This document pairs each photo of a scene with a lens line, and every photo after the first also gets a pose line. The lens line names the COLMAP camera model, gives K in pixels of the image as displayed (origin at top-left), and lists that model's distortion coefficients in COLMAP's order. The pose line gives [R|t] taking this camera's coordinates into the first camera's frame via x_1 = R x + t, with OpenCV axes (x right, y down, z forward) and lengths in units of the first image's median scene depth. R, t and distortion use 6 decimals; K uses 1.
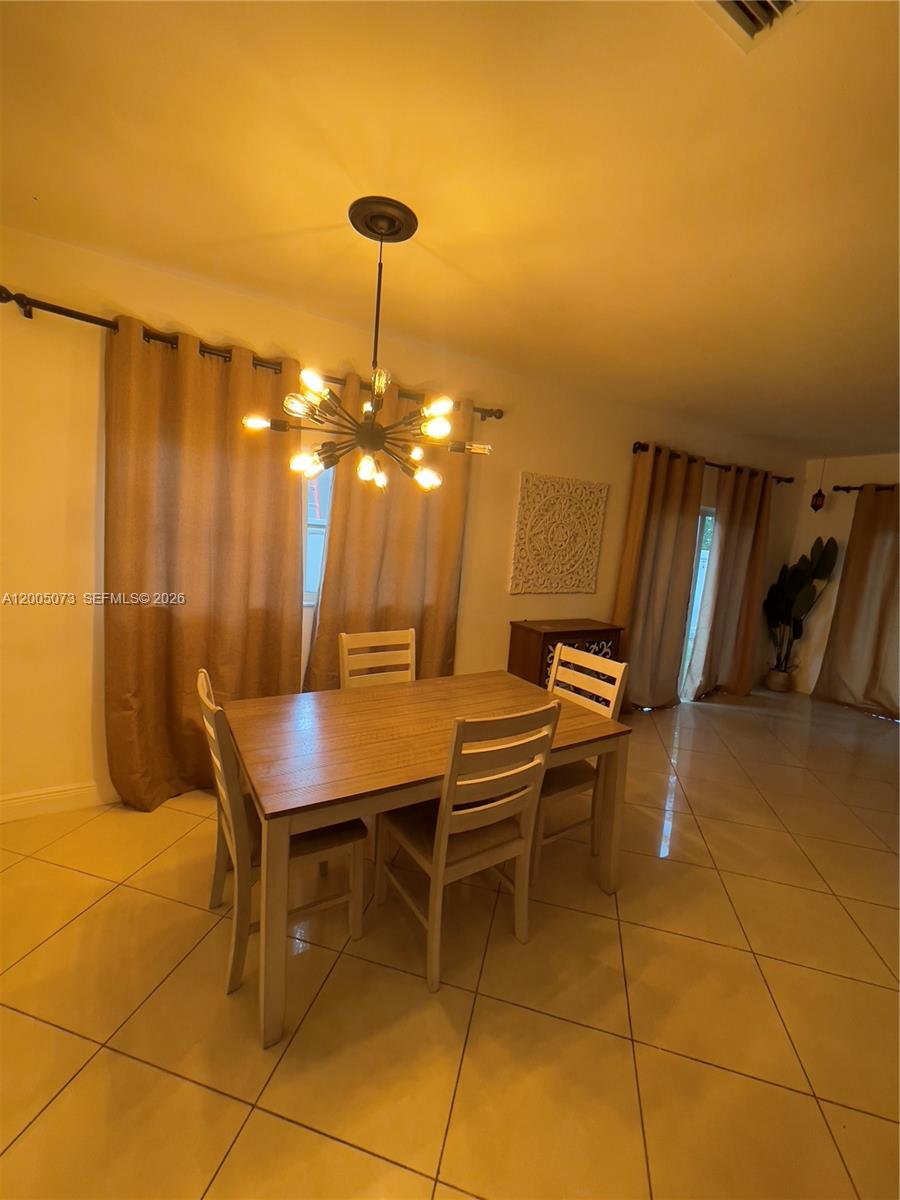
lens RADIAL K [[490.1, 0, 445.5], [0, 490.1, 582.2], [0, 0, 1]] dist [-0.001468, -0.001034]
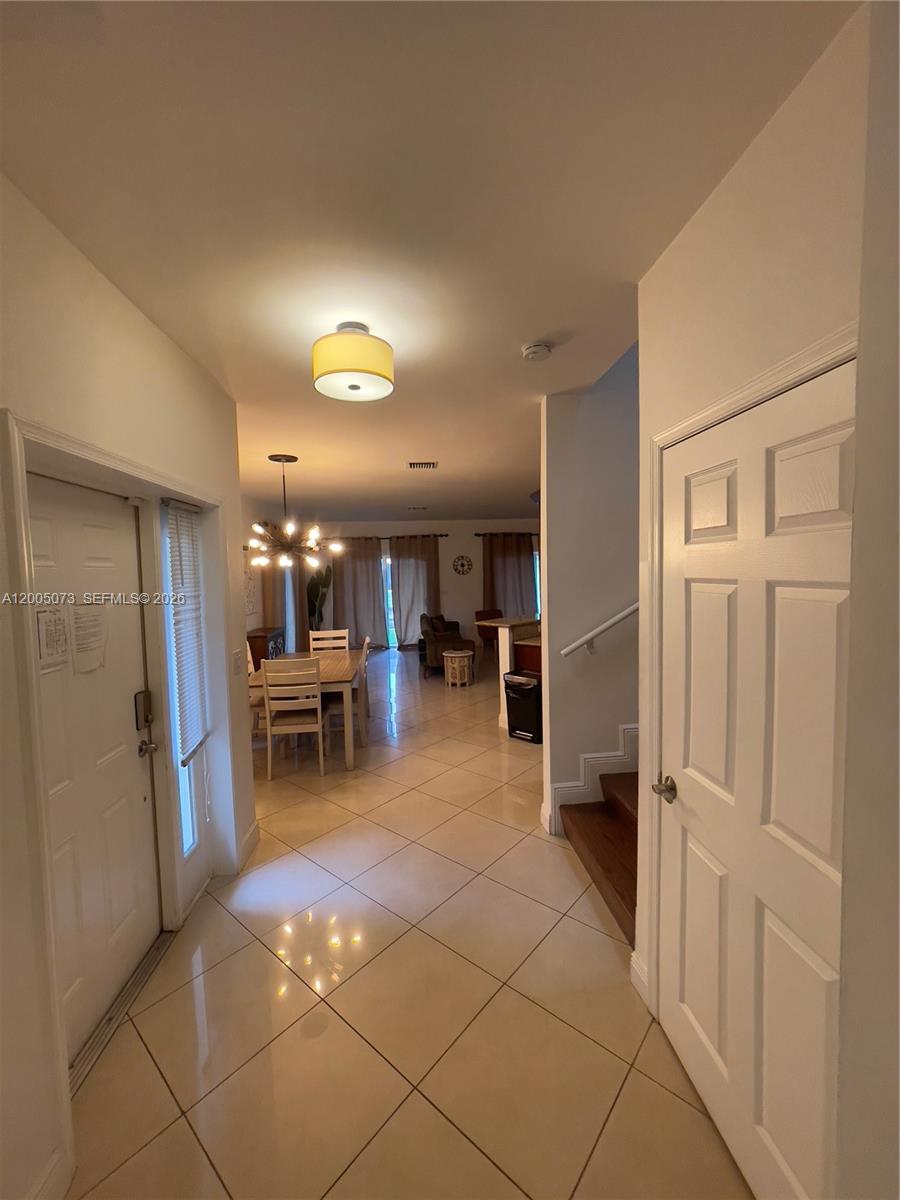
lens RADIAL K [[490.1, 0, 455.7], [0, 490.1, 595.5], [0, 0, 1]] dist [-0.001468, -0.001034]
pose [[0.424871, -0.141887, 0.894065, -0.712535], [0.159145, 0.983966, 0.080526, -0.048460], [-0.891155, 0.108073, 0.440639, -0.252348]]
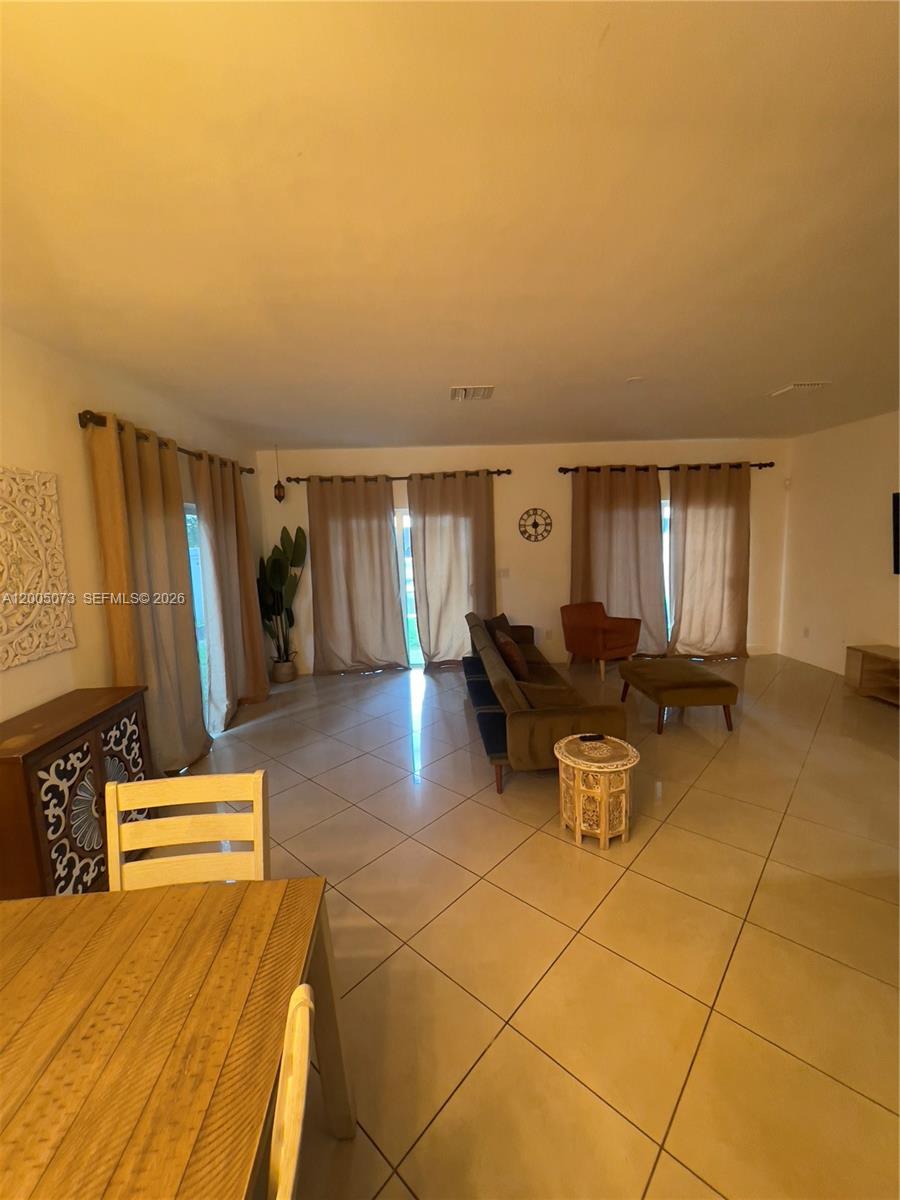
lens RADIAL K [[490.1, 0, 448.4], [0, 490.1, 583.7], [0, 0, 1]] dist [-0.001468, -0.001034]
pose [[0.462267, -0.187387, 0.866715, -0.004439], [0.172435, 0.977754, 0.119425, -0.042335], [-0.869814, 0.094246, 0.484295, 0.227147]]
